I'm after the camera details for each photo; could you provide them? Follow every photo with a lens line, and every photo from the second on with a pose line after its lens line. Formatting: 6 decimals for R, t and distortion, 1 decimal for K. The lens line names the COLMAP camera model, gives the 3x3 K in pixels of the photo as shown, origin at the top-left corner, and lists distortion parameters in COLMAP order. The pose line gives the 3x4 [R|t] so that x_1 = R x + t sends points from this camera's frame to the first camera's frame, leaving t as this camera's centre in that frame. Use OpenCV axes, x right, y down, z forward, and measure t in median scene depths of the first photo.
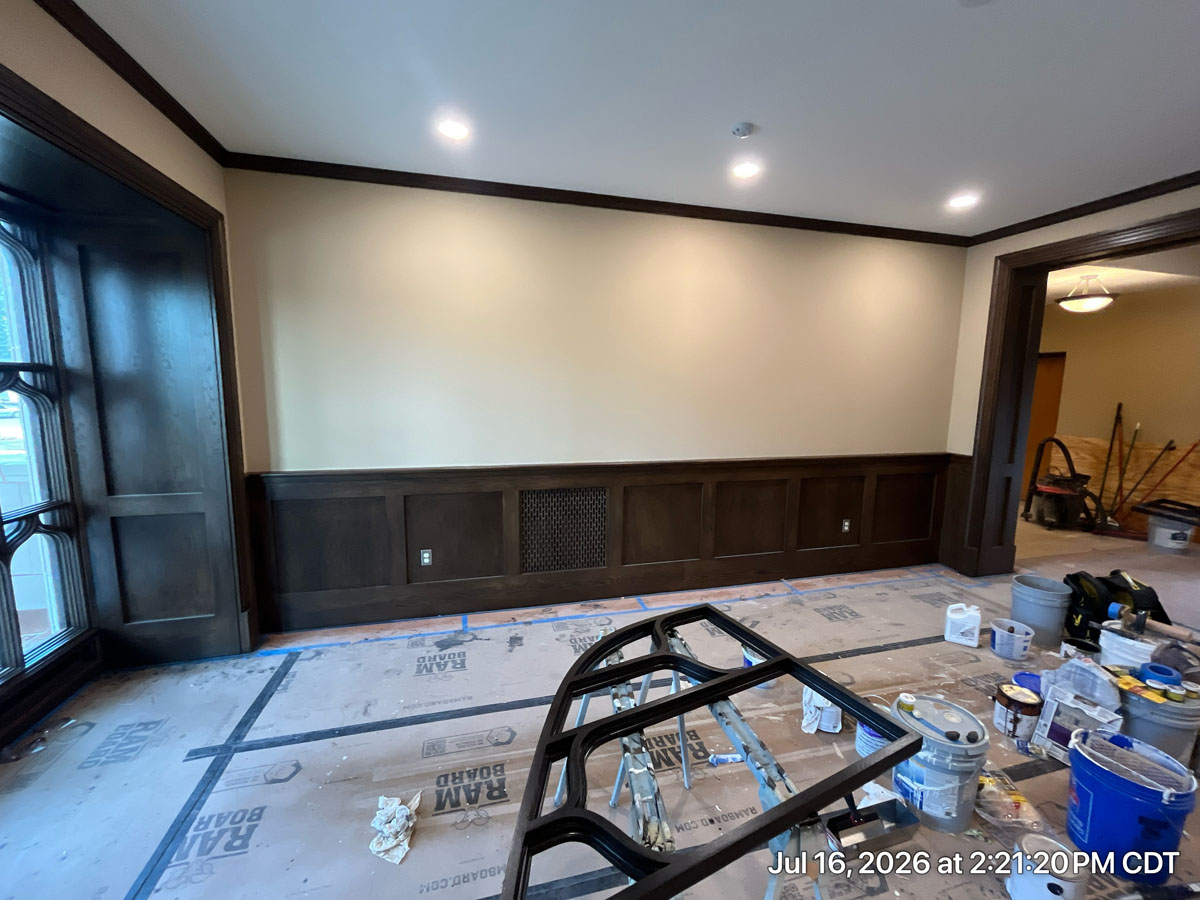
lens RADIAL K [[486.2, 0, 600.0], [0, 486.2, 450.0], [0, 0, 1]] dist [-0.006125, 0.000247]
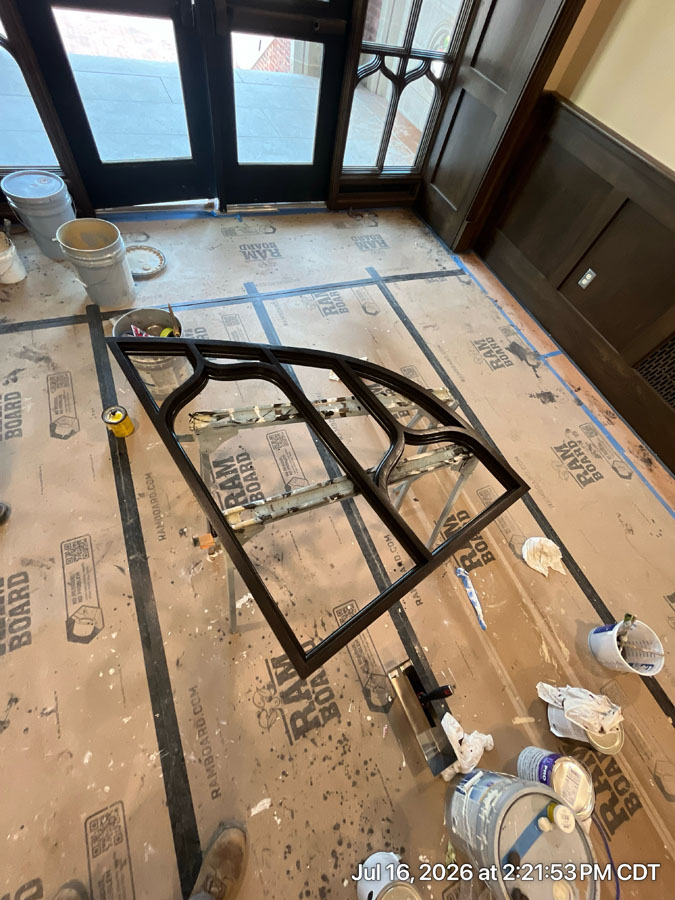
lens RADIAL K [[364.7, 0, 337.5], [0, 364.7, 450.0], [0, 0, 1]] dist [-0.006125, 0.000247]
pose [[0.144160, 0.860900, -0.487924, 0.258455], [-0.296135, 0.508010, 0.808845, -0.054083], [0.944204, 0.027888, 0.328178, 0.338416]]
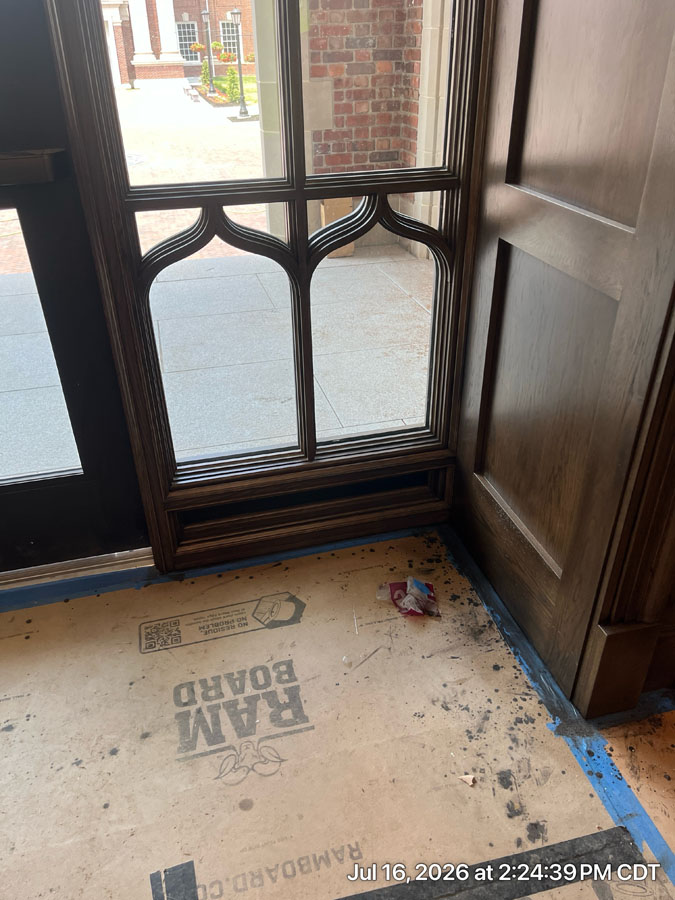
lens RADIAL K [[675.5, 0, 337.5], [0, 675.5, 450.0], [0, 0, 1]] dist [0.003389, -0.001473]
pose [[0.003657, 0.512214, -0.858850, -0.393732], [-0.121464, 0.852724, 0.508043, 0.016720], [0.992589, 0.102461, 0.065334, 0.766288]]
